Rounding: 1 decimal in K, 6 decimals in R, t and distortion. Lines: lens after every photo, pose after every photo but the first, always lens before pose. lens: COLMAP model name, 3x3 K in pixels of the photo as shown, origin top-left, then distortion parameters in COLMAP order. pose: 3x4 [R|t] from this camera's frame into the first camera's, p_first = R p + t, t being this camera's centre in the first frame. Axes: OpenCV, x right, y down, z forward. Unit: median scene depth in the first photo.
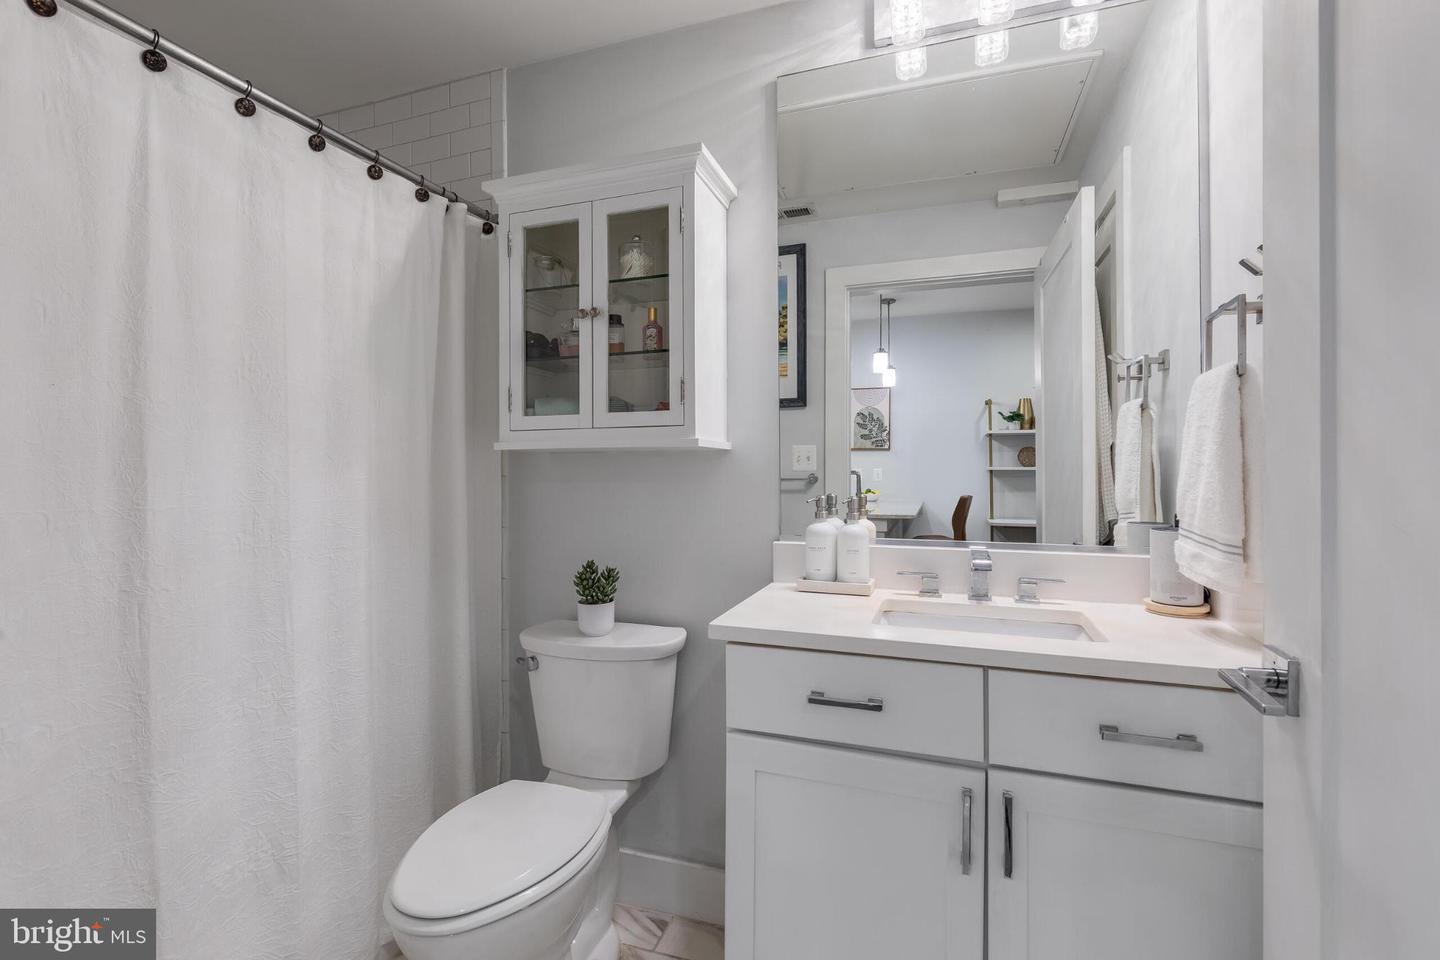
lens RADIAL K [[655.3, 0, 719.4], [0, 655.3, 477.8], [0, 0, 1]] dist [0.002903, -0.000092]
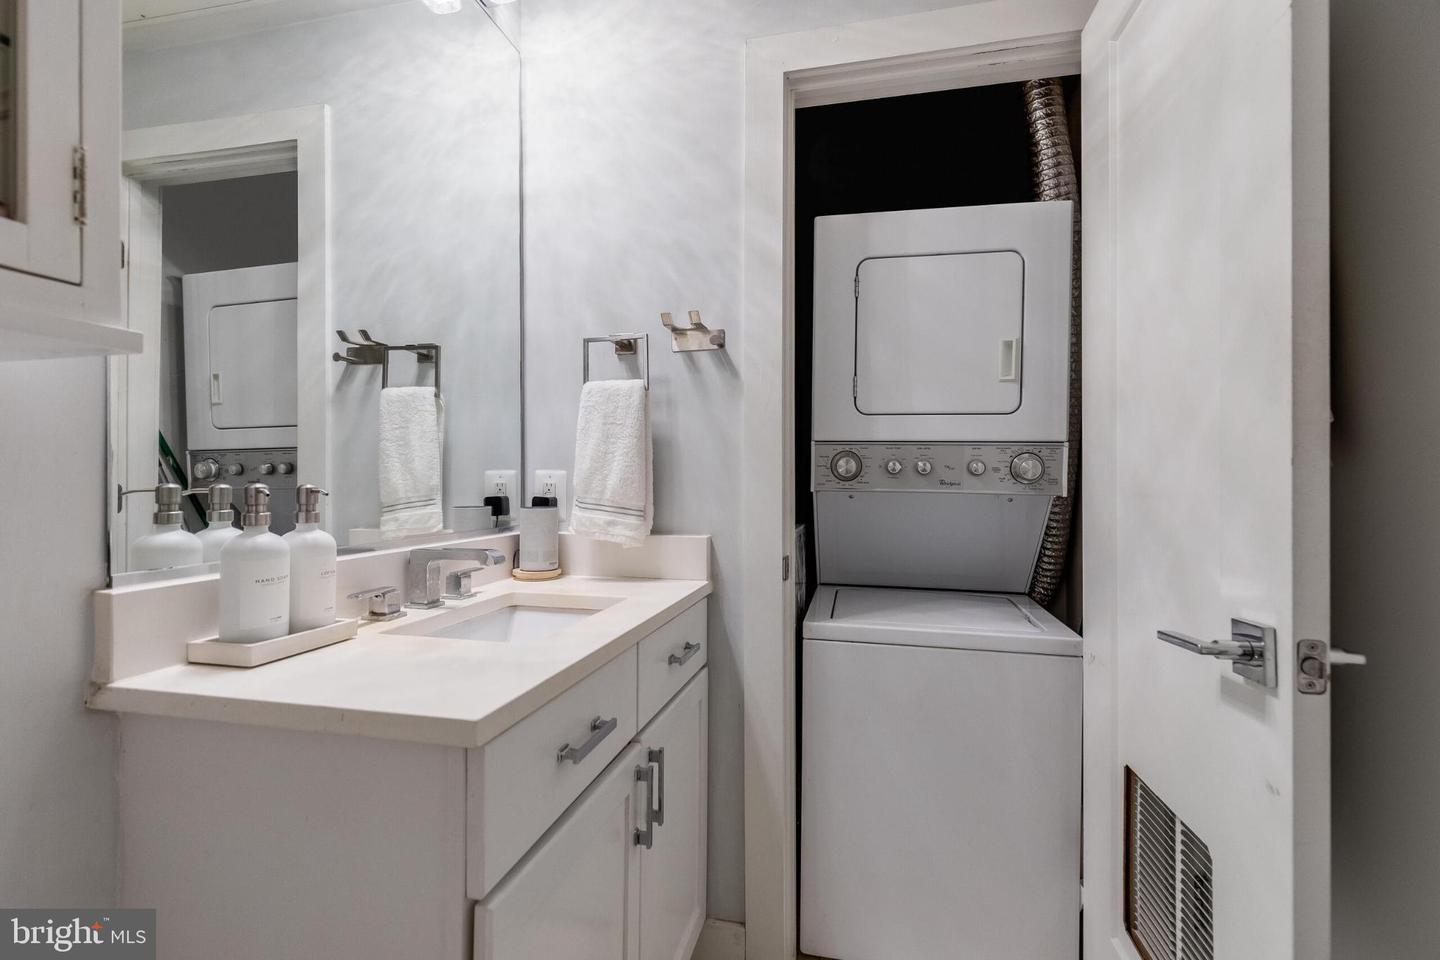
lens RADIAL K [[655.3, 0, 719.4], [0, 655.3, 477.8], [0, 0, 1]] dist [0.002903, -0.000092]
pose [[-0.125457, 0.007079, 0.992074, -0.431542], [0.008807, 0.999943, -0.006021, 0.030479], [-0.992060, 0.007982, -0.125512, 0.705928]]
